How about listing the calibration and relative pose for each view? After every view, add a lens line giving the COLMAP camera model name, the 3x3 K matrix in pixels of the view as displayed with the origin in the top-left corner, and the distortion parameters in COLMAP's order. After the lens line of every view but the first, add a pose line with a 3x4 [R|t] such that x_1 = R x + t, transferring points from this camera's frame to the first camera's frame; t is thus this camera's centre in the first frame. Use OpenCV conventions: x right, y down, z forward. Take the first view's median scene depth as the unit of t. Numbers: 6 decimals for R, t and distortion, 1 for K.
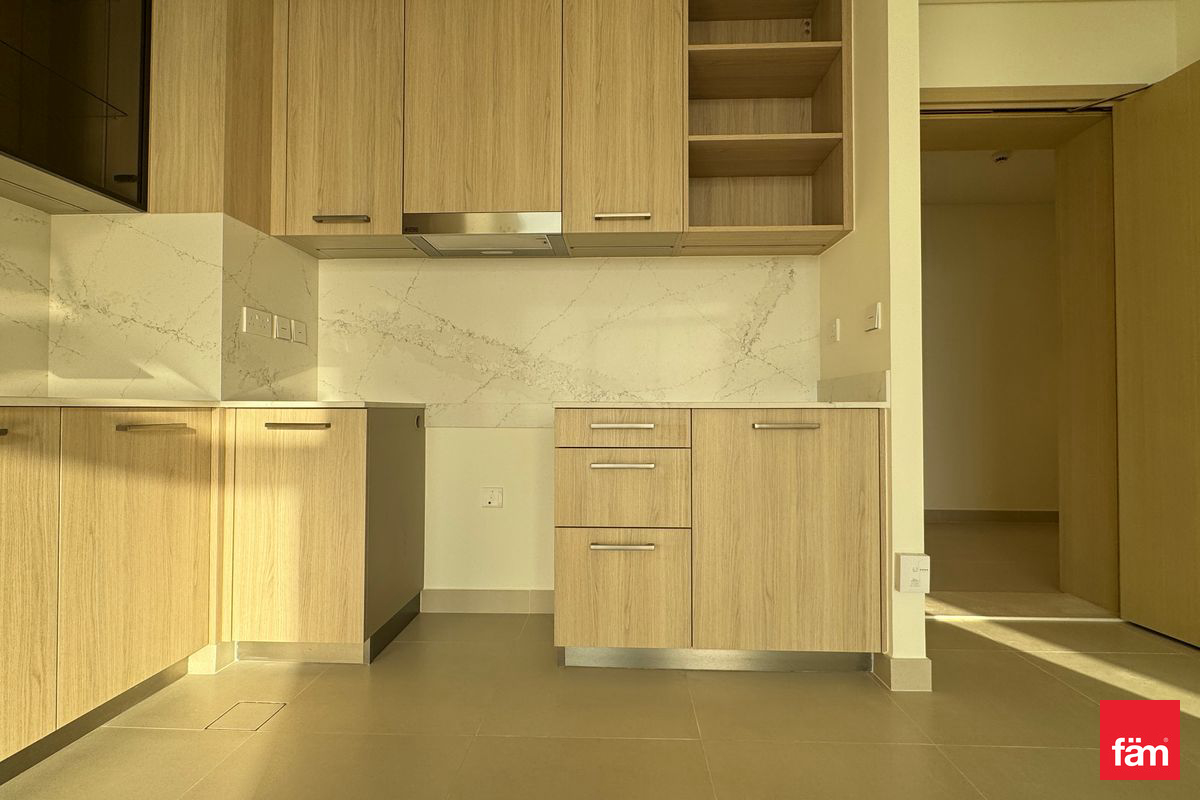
lens RADIAL K [[558.3, 0, 596.9], [0, 558.3, 399.1], [0, 0, 1]] dist [-0.004140, -0.000337]
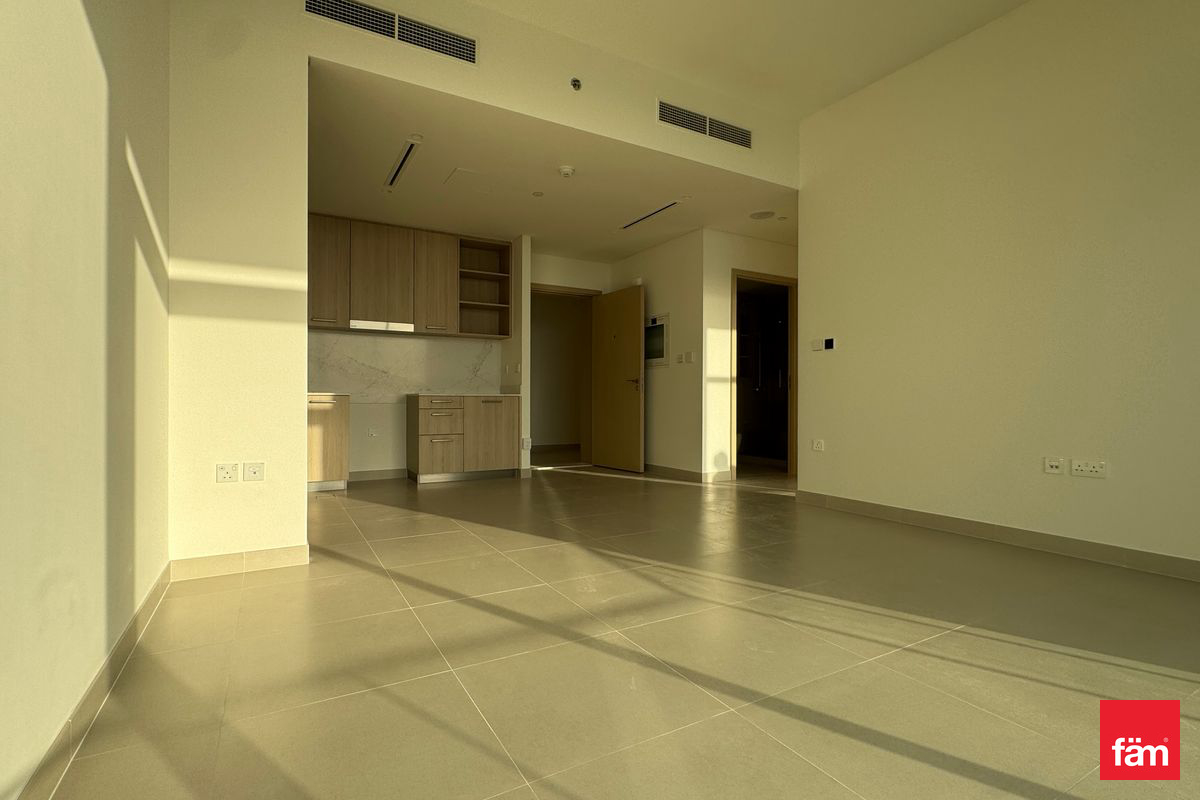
lens RADIAL K [[558.3, 0, 596.7], [0, 558.3, 398.4], [0, 0, 1]] dist [-0.004140, -0.000337]
pose [[0.840437, 0.002115, 0.541906, -0.878169], [-0.010574, 0.999866, 0.012498, -0.015614], [-0.541807, -0.016234, 0.840346, -1.987461]]
